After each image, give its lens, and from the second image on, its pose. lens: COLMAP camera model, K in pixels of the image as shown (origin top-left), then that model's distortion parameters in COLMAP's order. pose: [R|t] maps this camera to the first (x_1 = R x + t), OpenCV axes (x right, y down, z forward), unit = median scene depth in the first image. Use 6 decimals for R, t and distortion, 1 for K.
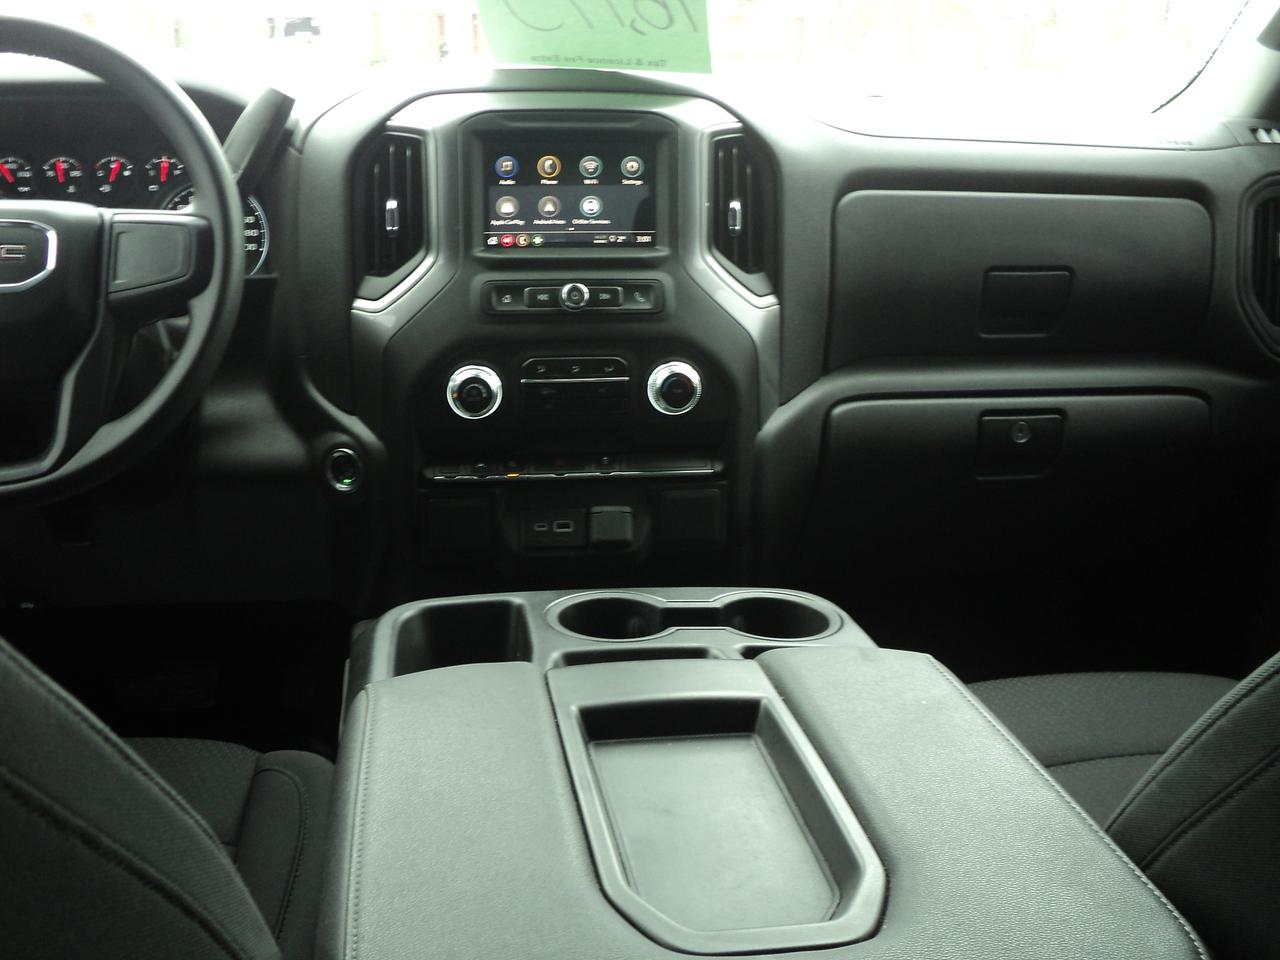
lens RADIAL K [[1326.3, 0, 621.1], [0, 1326.3, 476.6], [0, 0, 1]] dist [-0.193719, 0.198344]
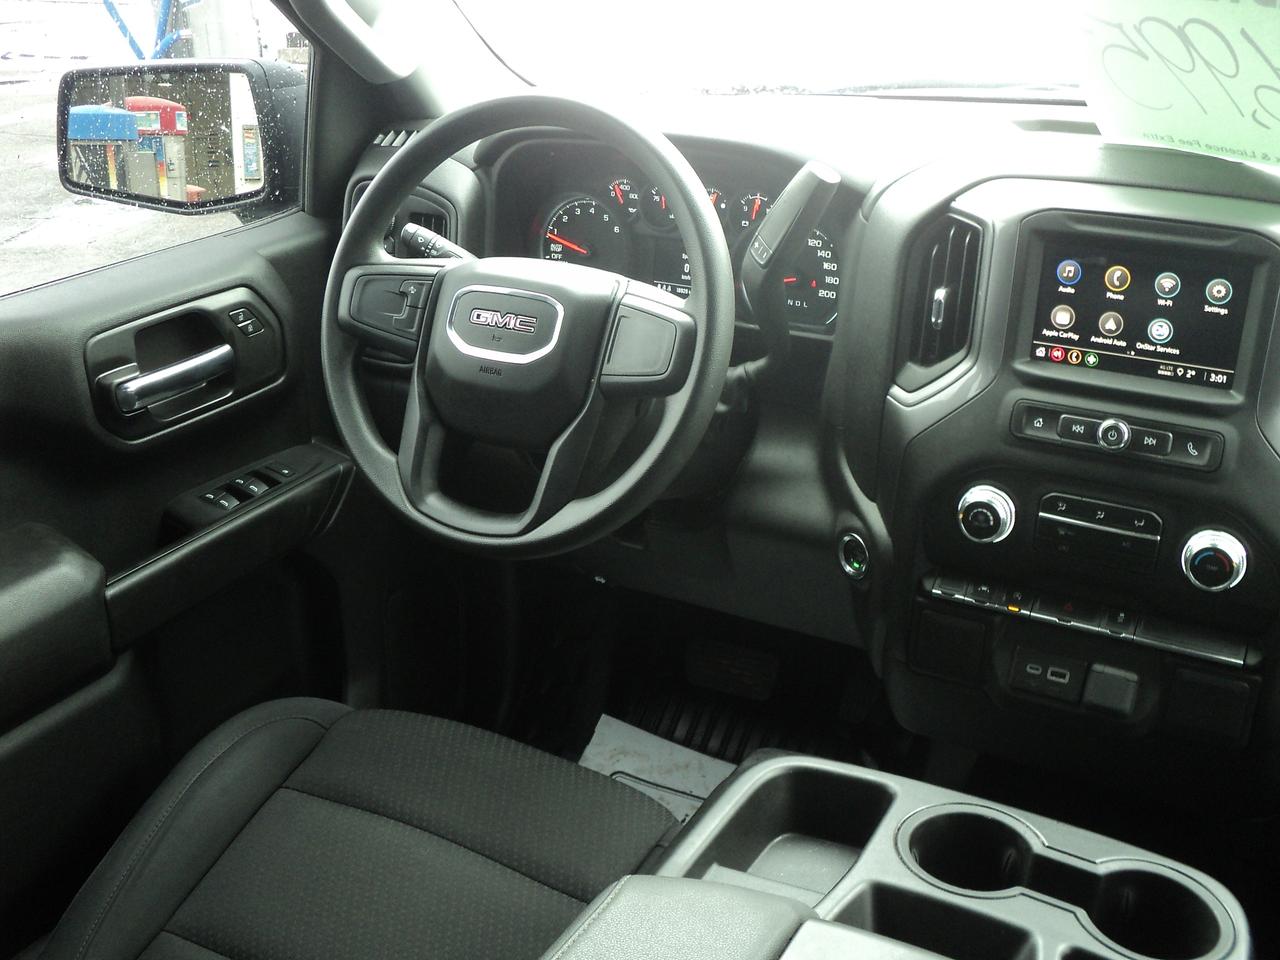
lens RADIAL K [[1326.3, 0, 621.1], [0, 1326.3, 476.6], [0, 0, 1]] dist [-0.193719, 0.198344]
pose [[0.793966, 0.221819, -0.566051, 0.193496], [-0.158486, 0.974387, 0.159536, -0.191773], [0.586941, -0.036955, 0.808786, 0.116781]]
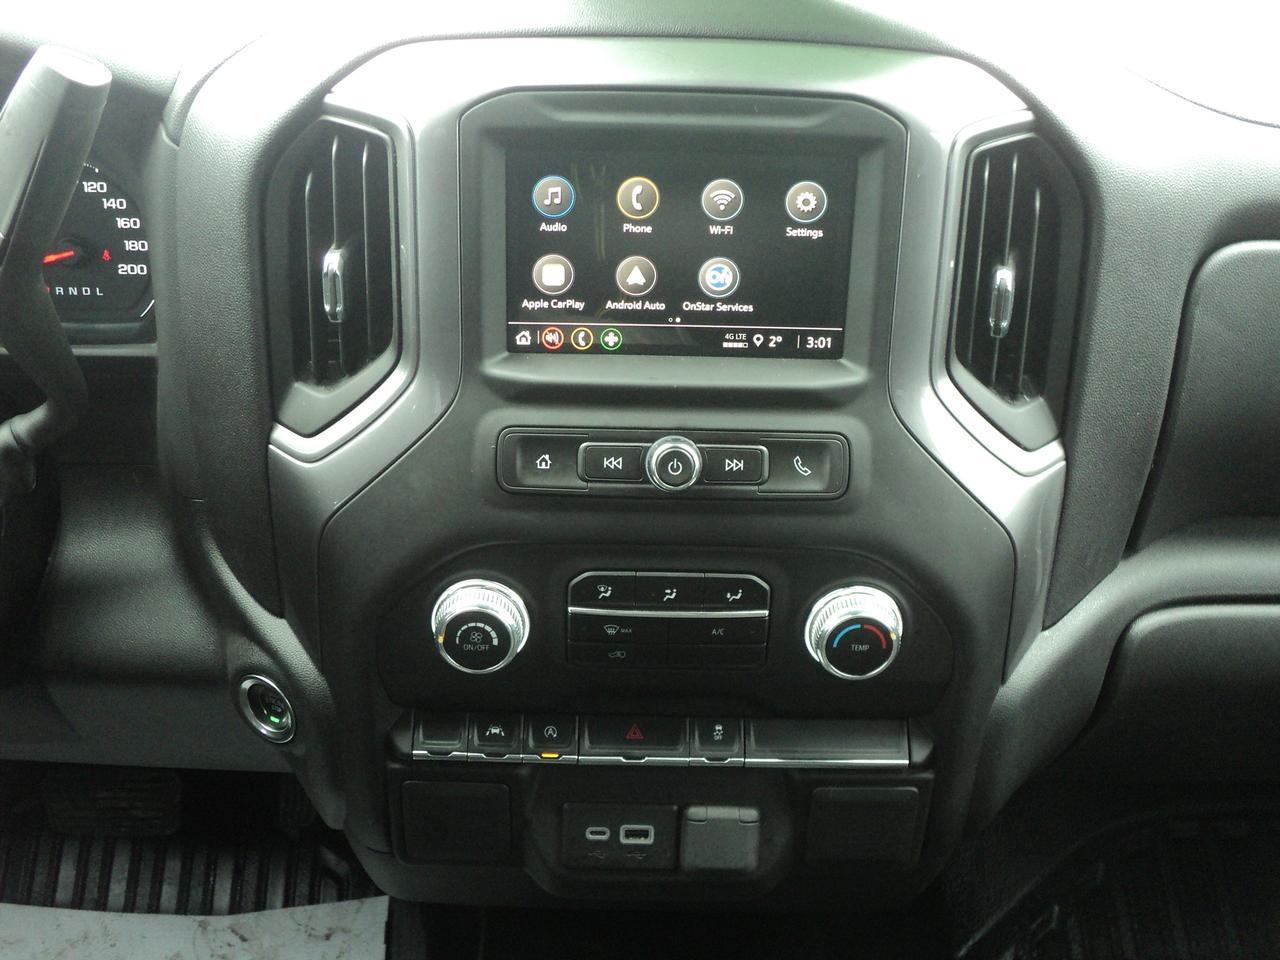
lens RADIAL K [[1326.3, 0, 621.1], [0, 1326.3, 476.6], [0, 0, 1]] dist [-0.193719, 0.198344]
pose [[0.989562, 0.074002, -0.123659, 0.008245], [-0.047562, 0.977712, 0.204491, -0.233334], [0.136035, -0.196475, 0.971026, 0.489108]]
